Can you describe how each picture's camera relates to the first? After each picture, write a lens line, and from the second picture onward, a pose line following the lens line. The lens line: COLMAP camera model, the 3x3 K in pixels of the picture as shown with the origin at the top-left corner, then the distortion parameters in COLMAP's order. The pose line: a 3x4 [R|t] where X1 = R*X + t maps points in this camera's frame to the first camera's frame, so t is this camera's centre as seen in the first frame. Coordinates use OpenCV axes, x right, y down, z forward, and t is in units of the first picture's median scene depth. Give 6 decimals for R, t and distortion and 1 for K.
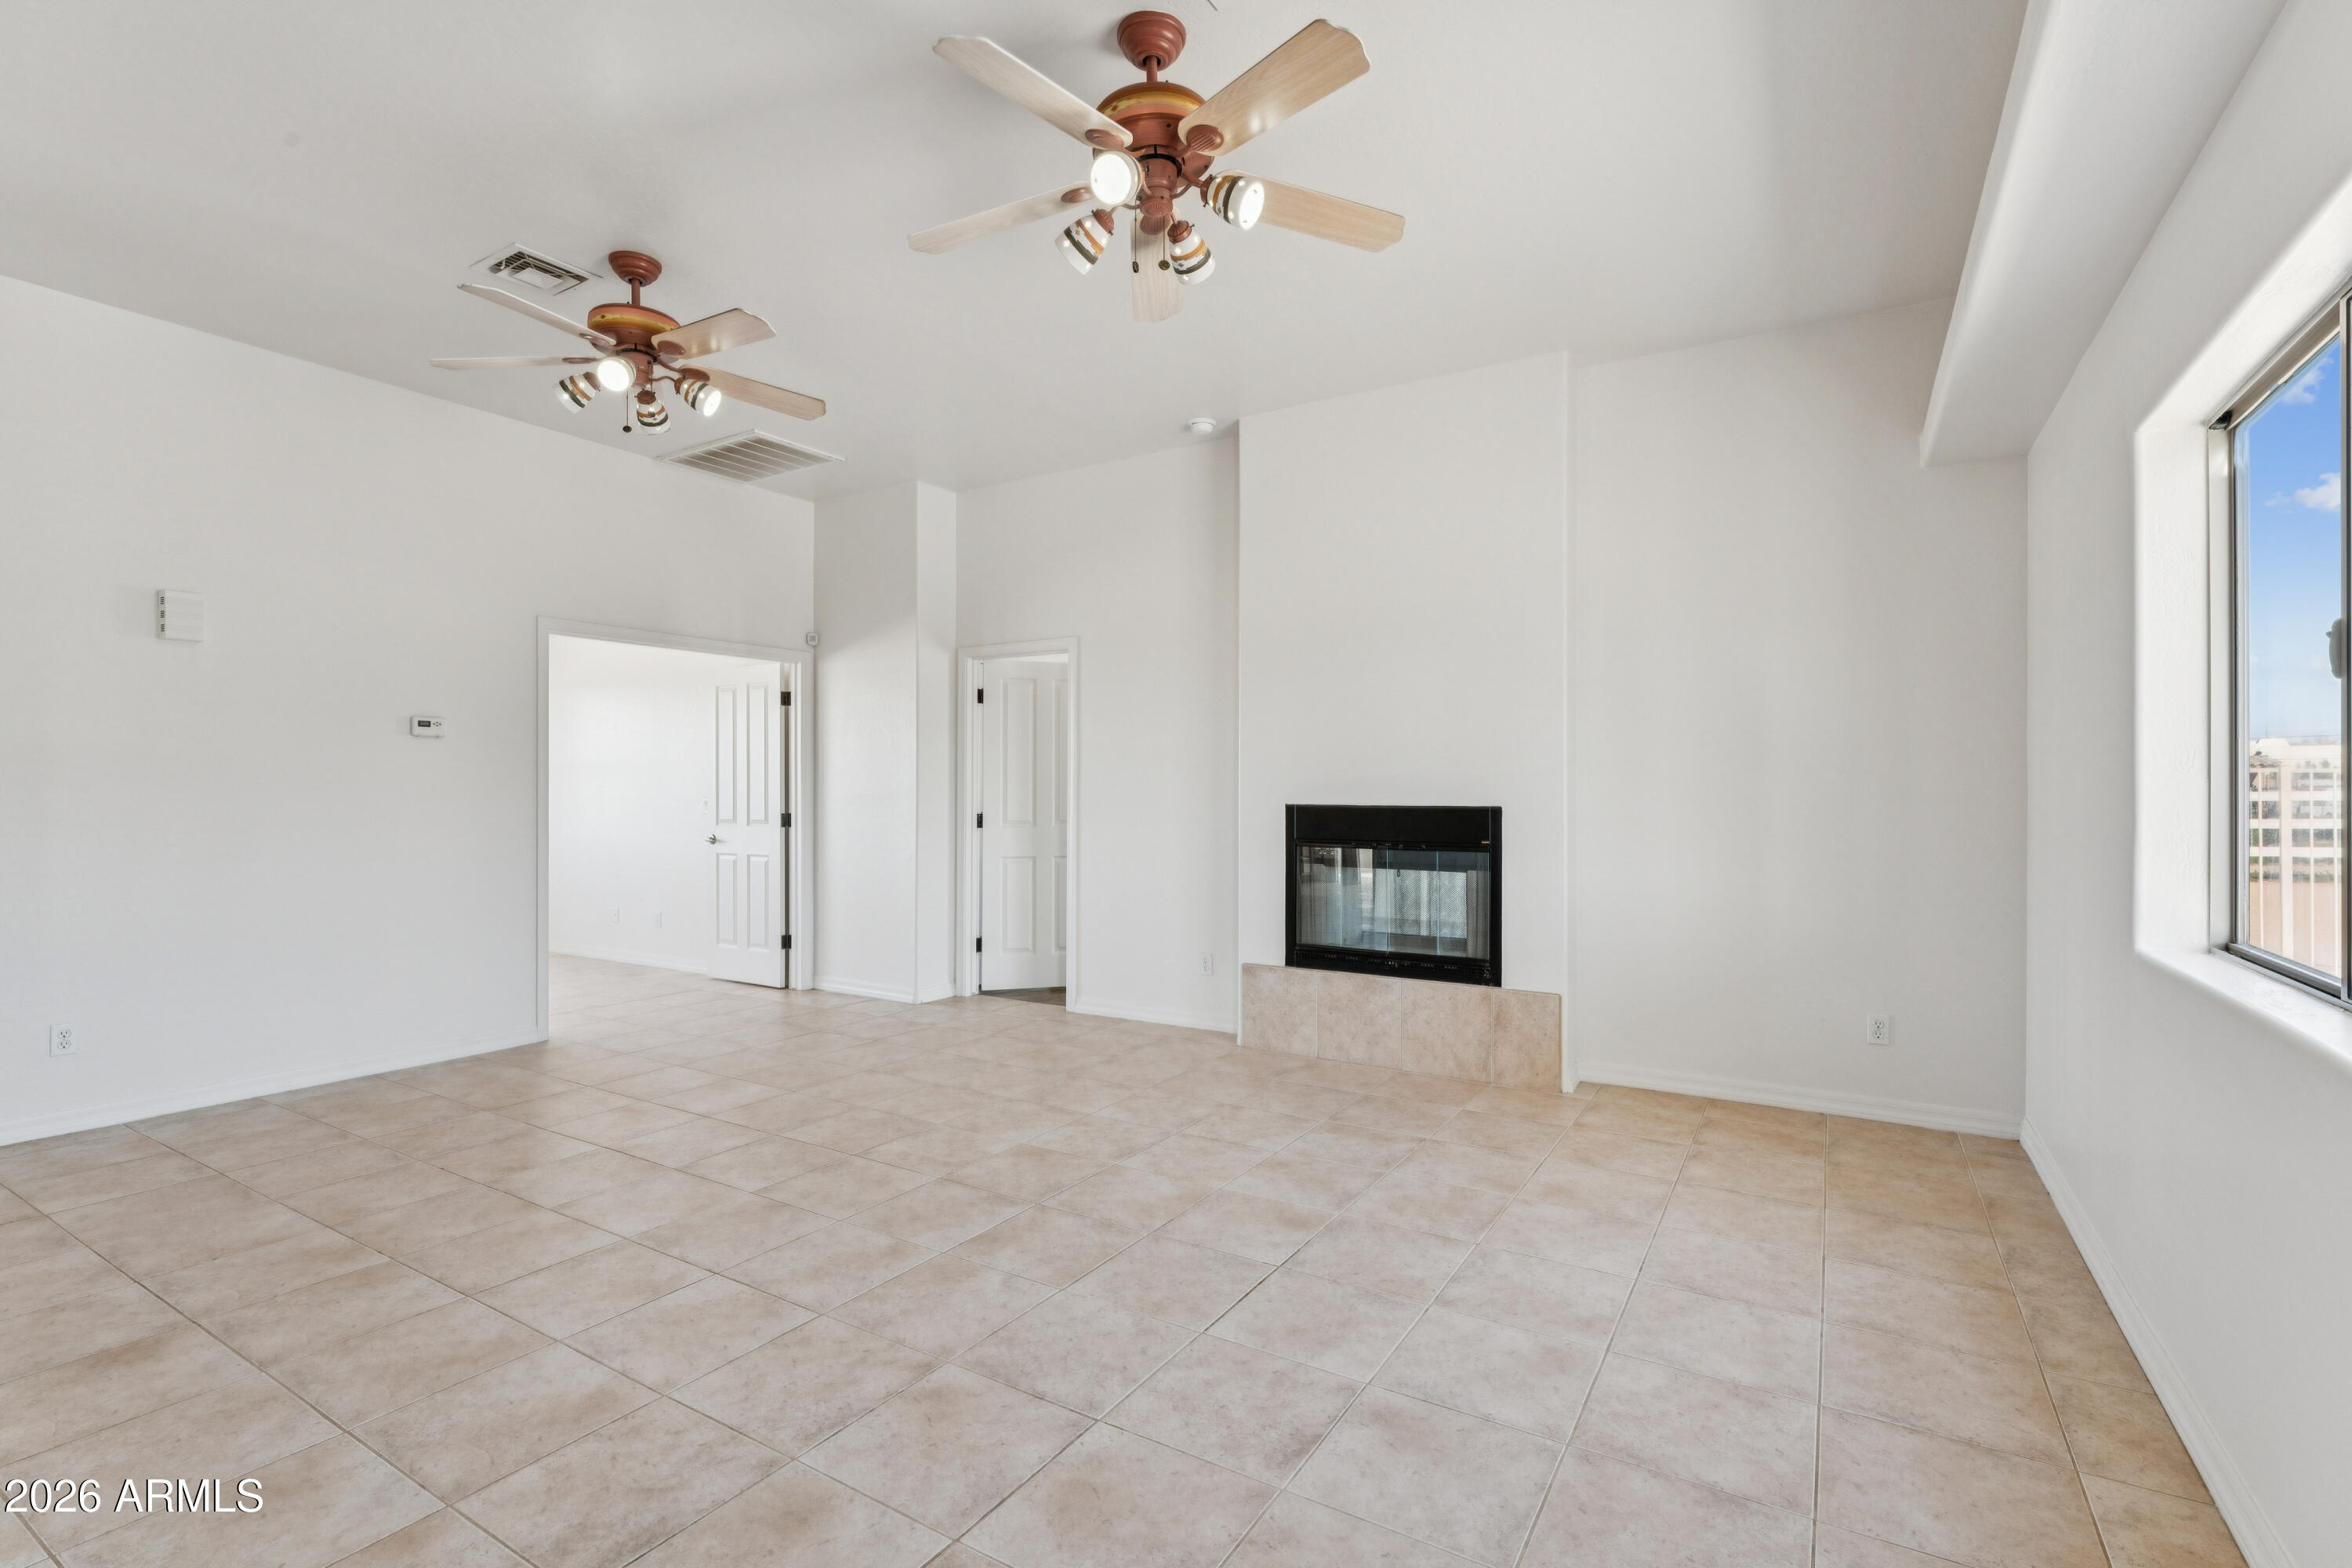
lens RADIAL K [[1076.1, 0, 1176.6], [0, 1076.1, 785.5], [0, 0, 1]] dist [-0.000495, -0.000004]
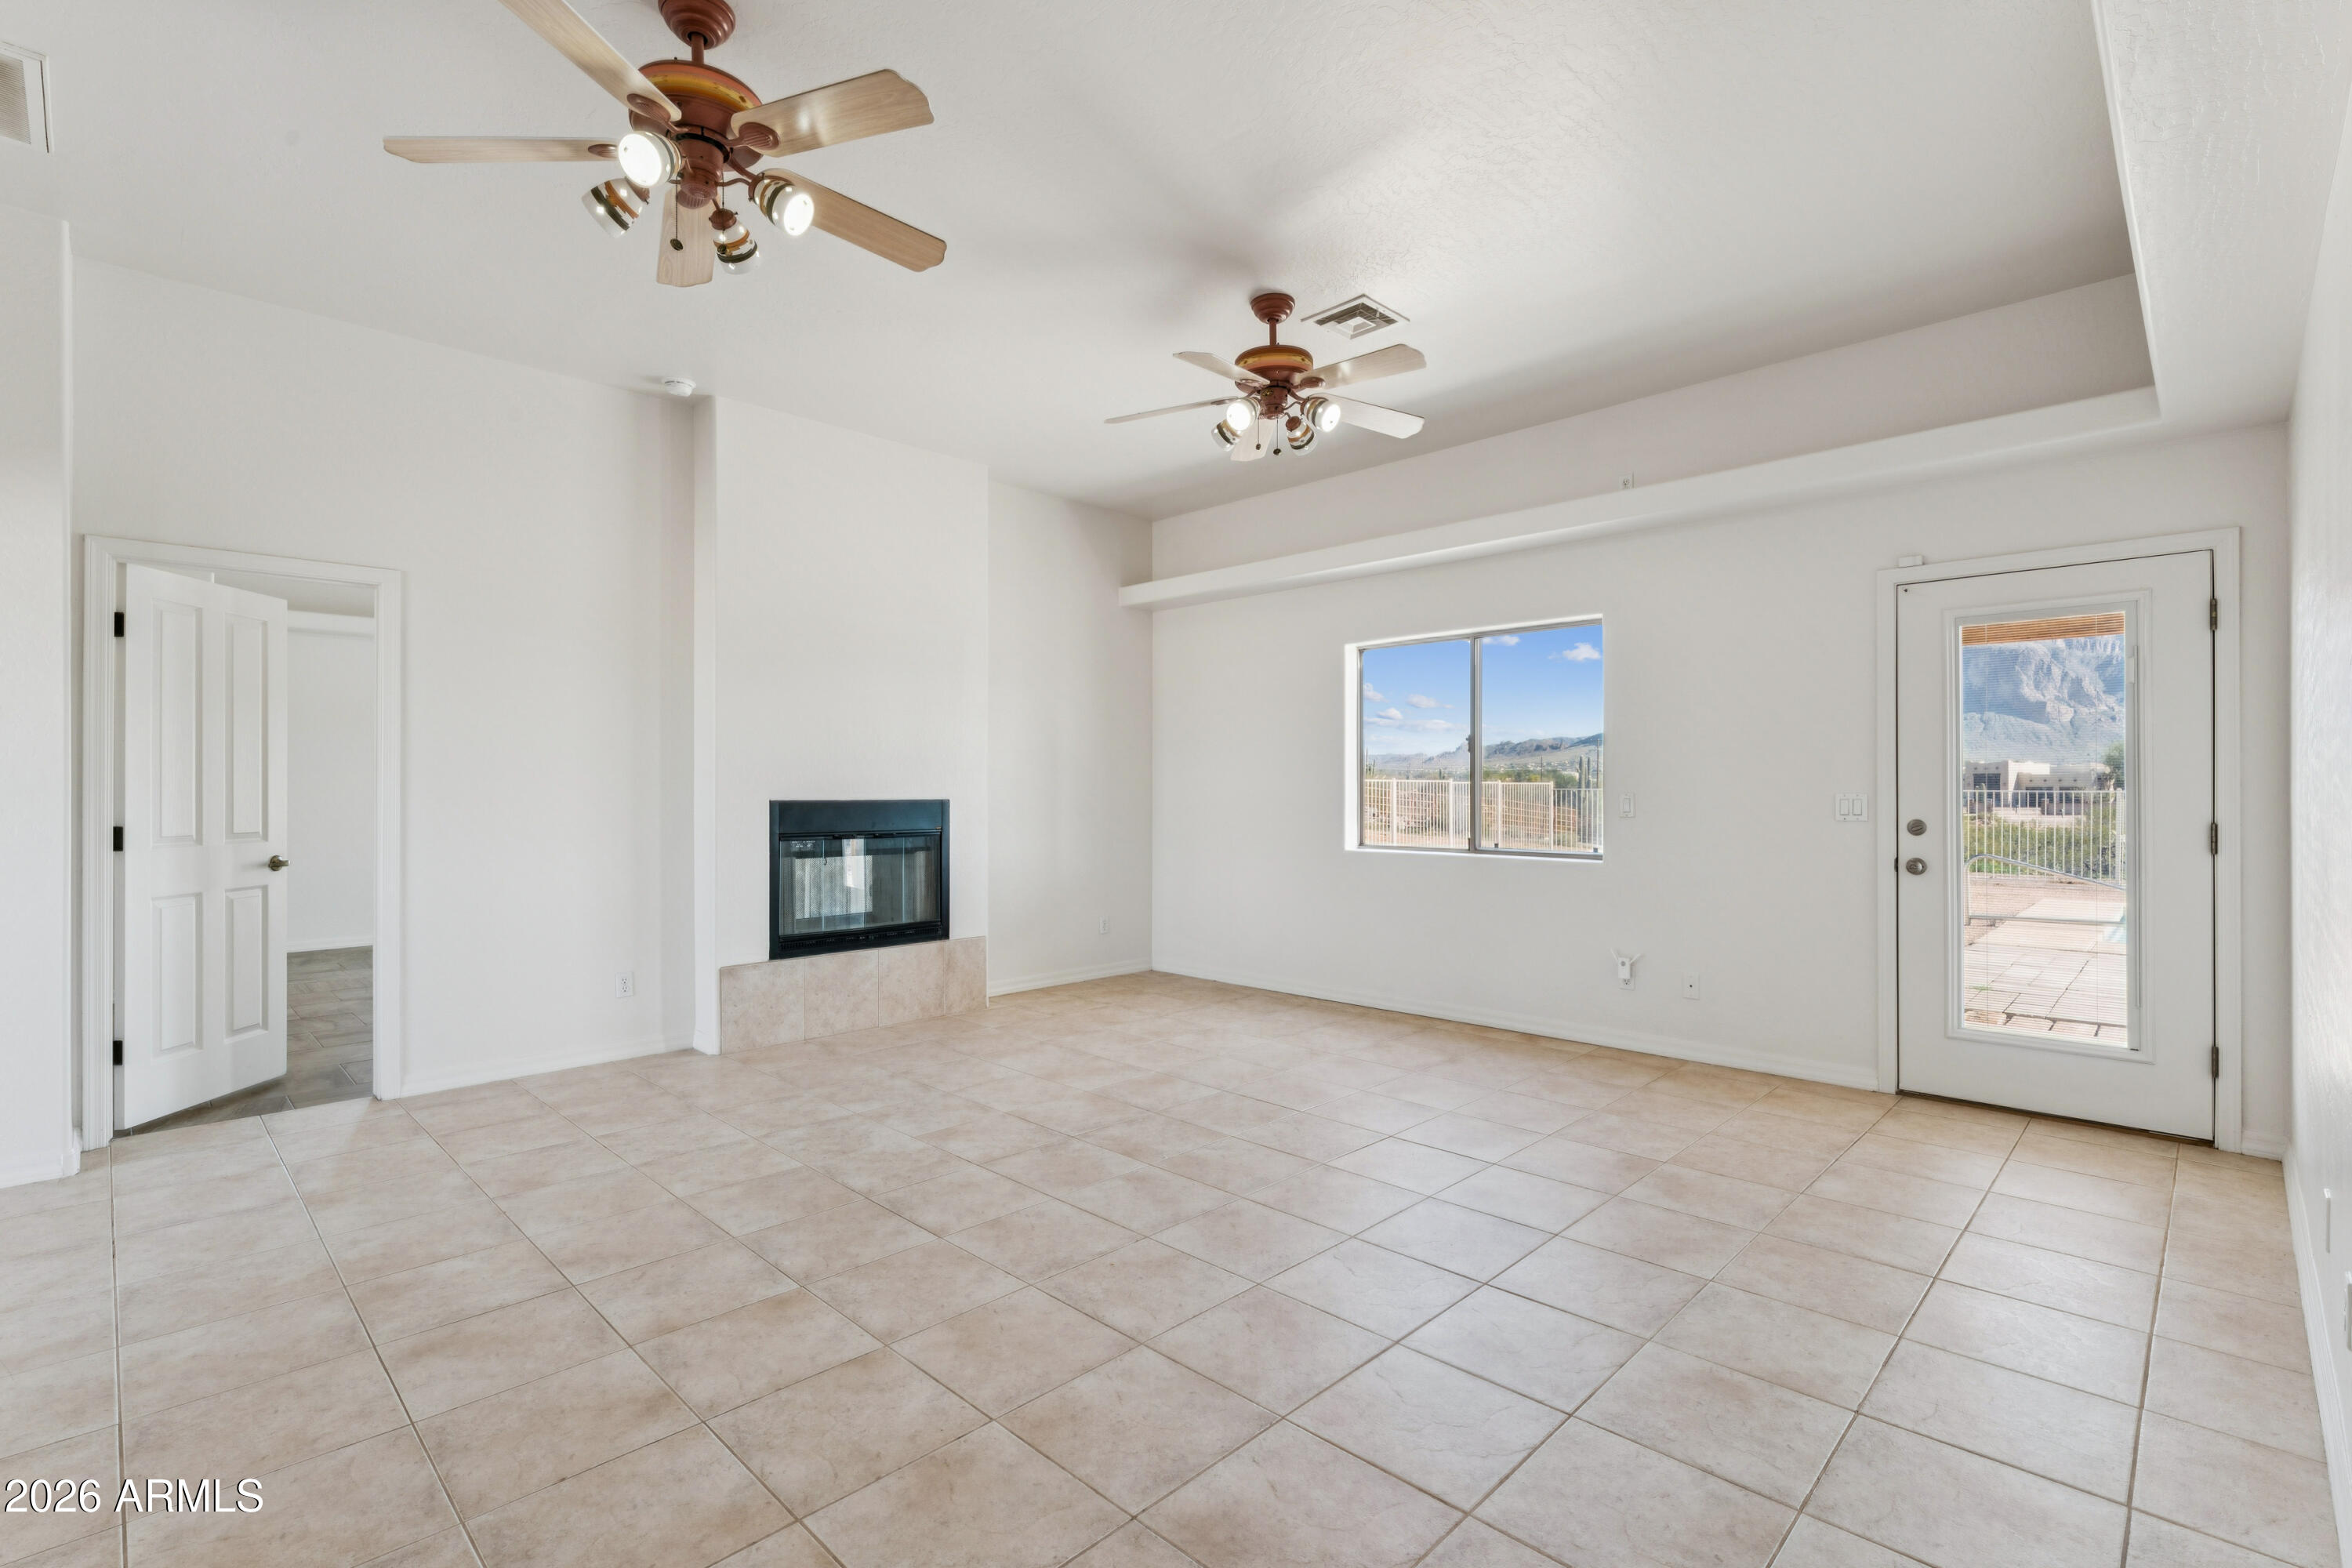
lens RADIAL K [[1076.1, 0, 1175.8], [0, 1076.1, 784.6], [0, 0, 1]] dist [-0.000495, -0.000004]
pose [[0.214146, 0.003631, 0.976795, -0.934244], [-0.004069, 0.999988, -0.002825, 0.004215], [-0.976793, -0.003370, 0.214158, 0.473462]]
